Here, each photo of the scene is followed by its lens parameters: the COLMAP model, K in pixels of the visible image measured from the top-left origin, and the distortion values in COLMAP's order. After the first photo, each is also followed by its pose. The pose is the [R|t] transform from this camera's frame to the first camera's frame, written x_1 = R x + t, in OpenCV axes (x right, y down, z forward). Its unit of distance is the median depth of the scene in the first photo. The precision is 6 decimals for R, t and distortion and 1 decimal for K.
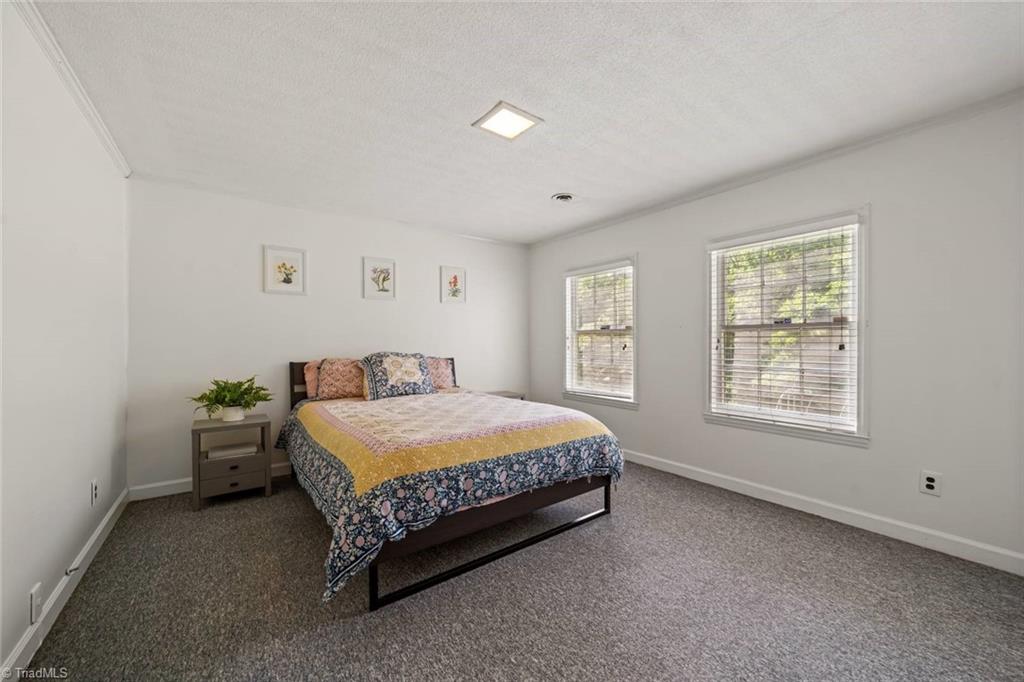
lens RADIAL K [[390.7, 0, 522.1], [0, 390.7, 342.2], [0, 0, 1]] dist [-0.016495, 0.005499]
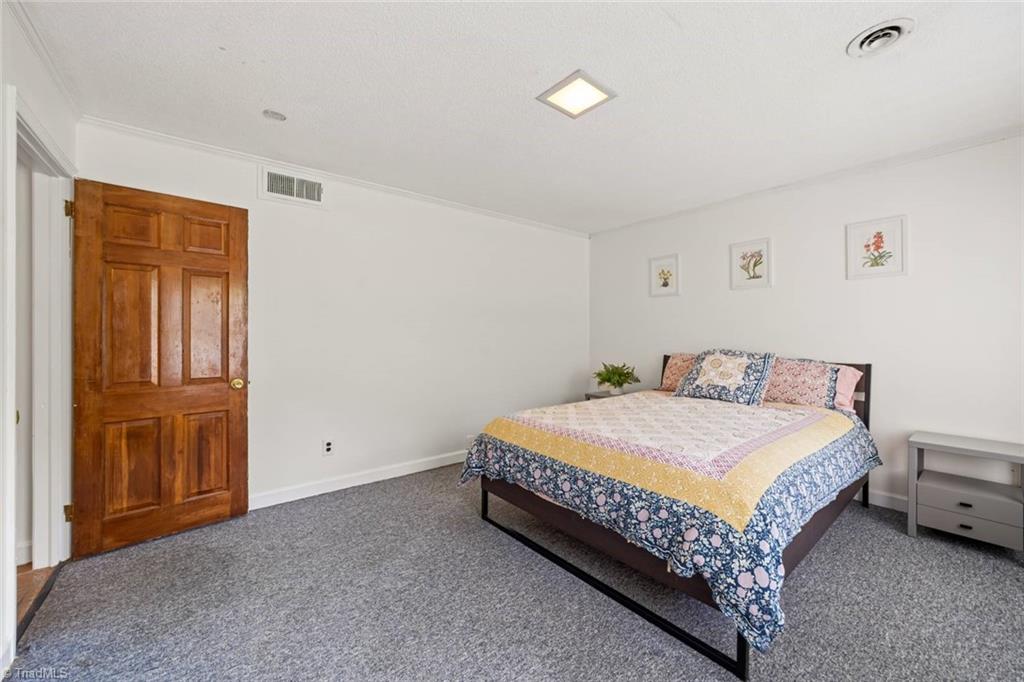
lens RADIAL K [[390.7, 0, 522.1], [0, 390.7, 342.2], [0, 0, 1]] dist [-0.016495, 0.005499]
pose [[0.030628, 0.005862, -0.999514, 0.529502], [-0.025845, 0.999653, 0.005071, 0.016497], [0.999197, 0.025677, 0.030769, 0.547948]]
